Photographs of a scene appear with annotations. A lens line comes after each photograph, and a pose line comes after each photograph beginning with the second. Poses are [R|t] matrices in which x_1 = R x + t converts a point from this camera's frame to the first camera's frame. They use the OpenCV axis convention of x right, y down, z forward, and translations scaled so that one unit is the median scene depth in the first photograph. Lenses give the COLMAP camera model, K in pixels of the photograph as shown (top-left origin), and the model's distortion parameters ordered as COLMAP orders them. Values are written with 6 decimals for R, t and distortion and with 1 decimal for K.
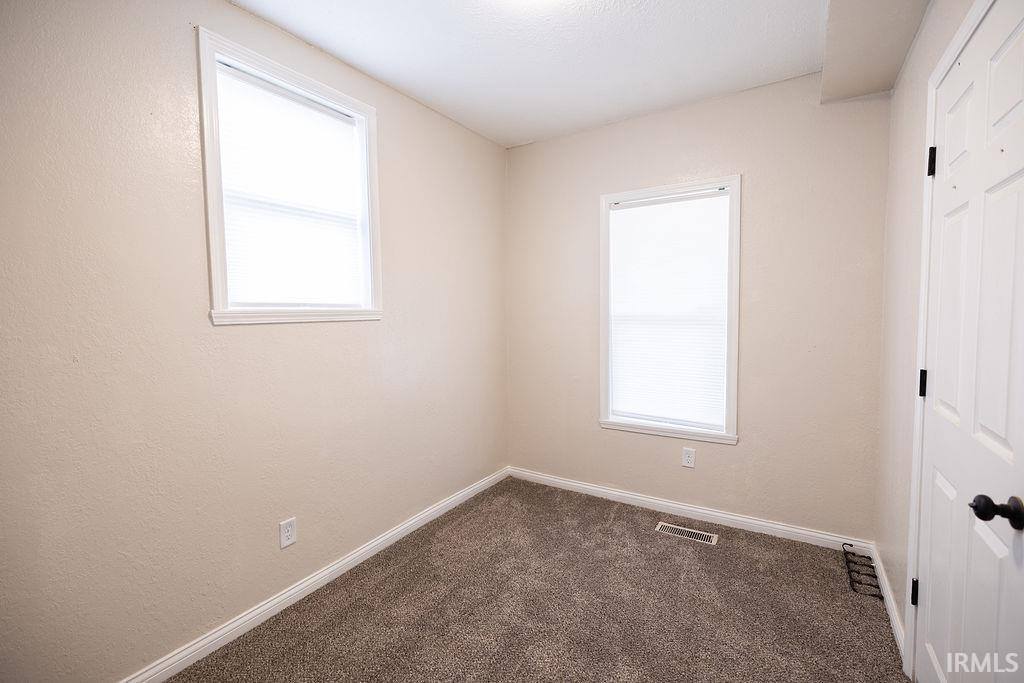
lens RADIAL K [[446.7, 0, 512.1], [0, 446.7, 329.8], [0, 0, 1]] dist [-0.001078, -0.000199]
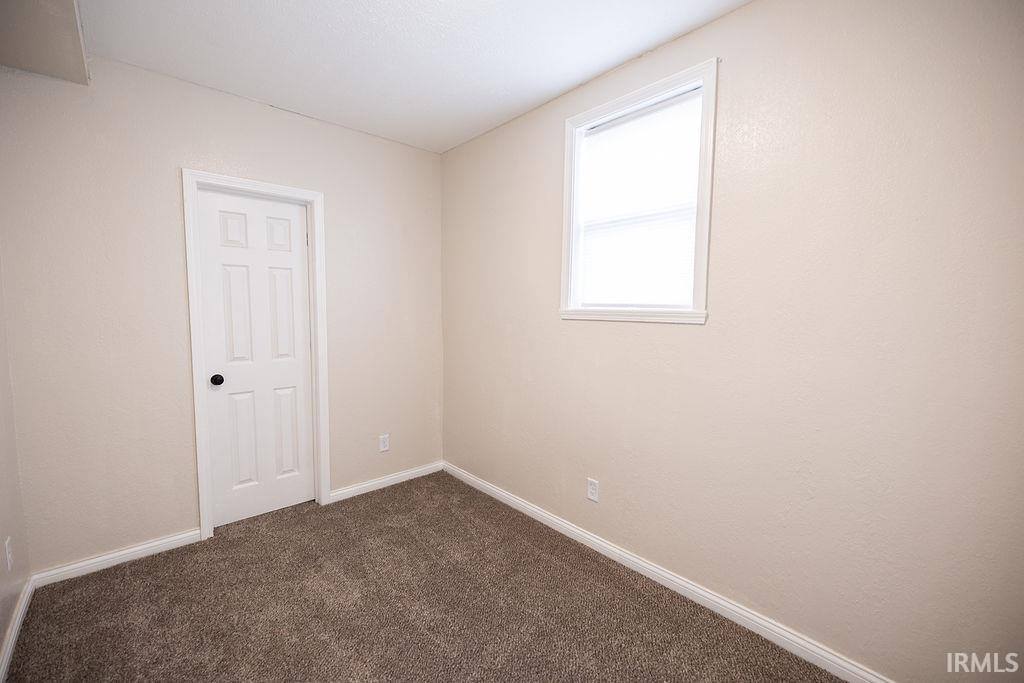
lens RADIAL K [[429.1, 0, 512.0], [0, 429.1, 341.5], [0, 0, 1]] dist [0.001458, 0.000057]
pose [[-0.266203, 0.081134, -0.960496, 0.635787], [-0.057636, 0.993329, 0.099881, -0.056954], [0.962192, 0.081948, -0.259751, 1.009334]]
